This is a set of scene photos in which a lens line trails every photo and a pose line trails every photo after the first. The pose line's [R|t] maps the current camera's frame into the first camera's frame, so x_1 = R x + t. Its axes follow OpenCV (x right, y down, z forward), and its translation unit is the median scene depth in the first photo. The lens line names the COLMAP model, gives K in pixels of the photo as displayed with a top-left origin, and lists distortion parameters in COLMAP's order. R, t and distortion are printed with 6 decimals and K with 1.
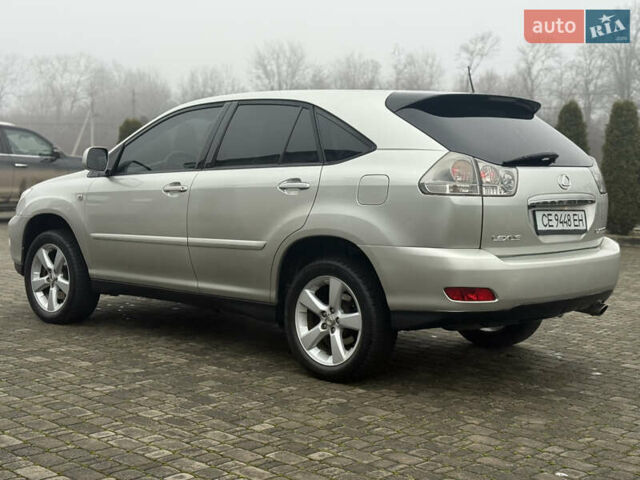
lens RADIAL K [[1025.6, 0, 320.2], [0, 1025.6, 238.2], [0, 0, 1]] dist [0.137775, 0.000000]
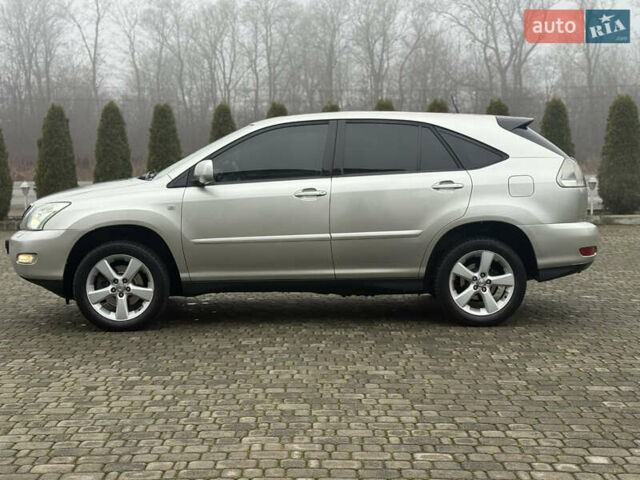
lens RADIAL K [[1025.6, 0, 322.5], [0, 1025.6, 240.4], [0, 0, 1]] dist [0.137775, 0.000000]
pose [[0.698972, -0.079807, 0.710682, -1.073962], [0.069331, 0.996635, 0.043730, -0.049739], [-0.711780, 0.018707, 0.702153, 0.175399]]
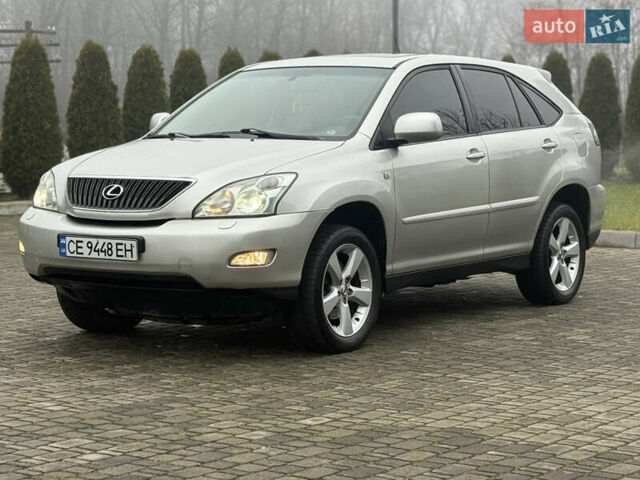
lens RADIAL K [[1581.9, 0, 319.7], [0, 1581.9, 239.7], [0, 0, 1]] dist [0.124683, 0.000000]
pose [[-0.162406, -0.088361, 0.982760, -1.727220], [0.072196, 0.992249, 0.101145, -0.142622], [-0.984079, 0.087378, -0.154768, 1.513965]]
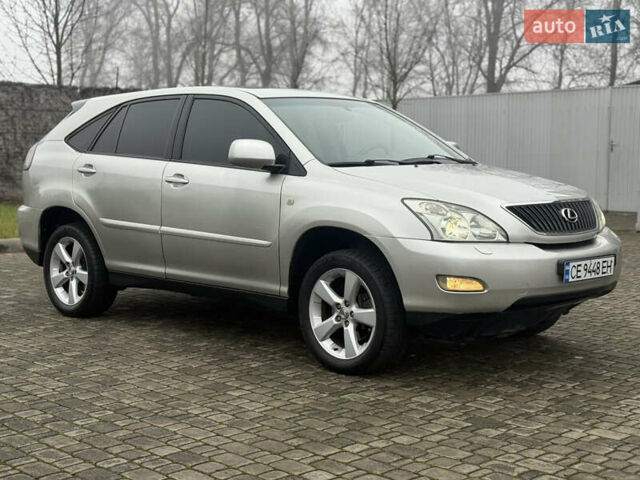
lens RADIAL K [[1025.6, 0, 296.7], [0, 1025.6, 239.6], [0, 0, 1]] dist [0.137775, 0.000000]
pose [[-0.999382, -0.013106, 0.032613, -0.116776], [-0.007620, 0.986600, 0.162977, -0.186806], [-0.034312, 0.162628, -0.986091, 2.415961]]
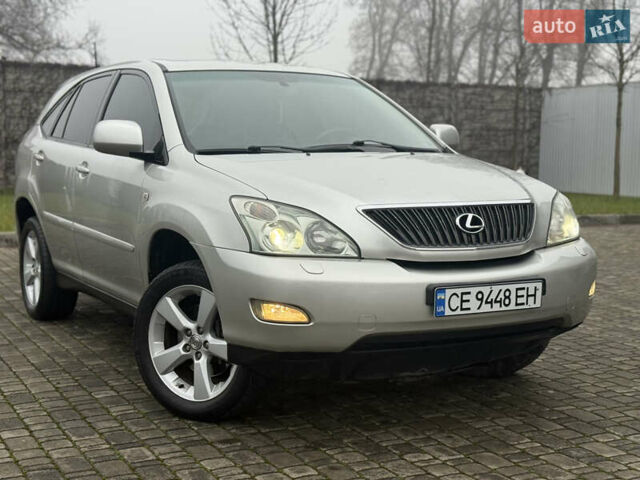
lens RADIAL K [[1025.6, 0, 316.9], [0, 1025.6, 235.2], [0, 0, 1]] dist [0.137775, 0.000000]
pose [[-0.952043, -0.041305, 0.303163, -0.444444], [0.009969, 0.986132, 0.165664, -0.163101], [-0.305802, 0.160742, -0.938428, 2.146440]]
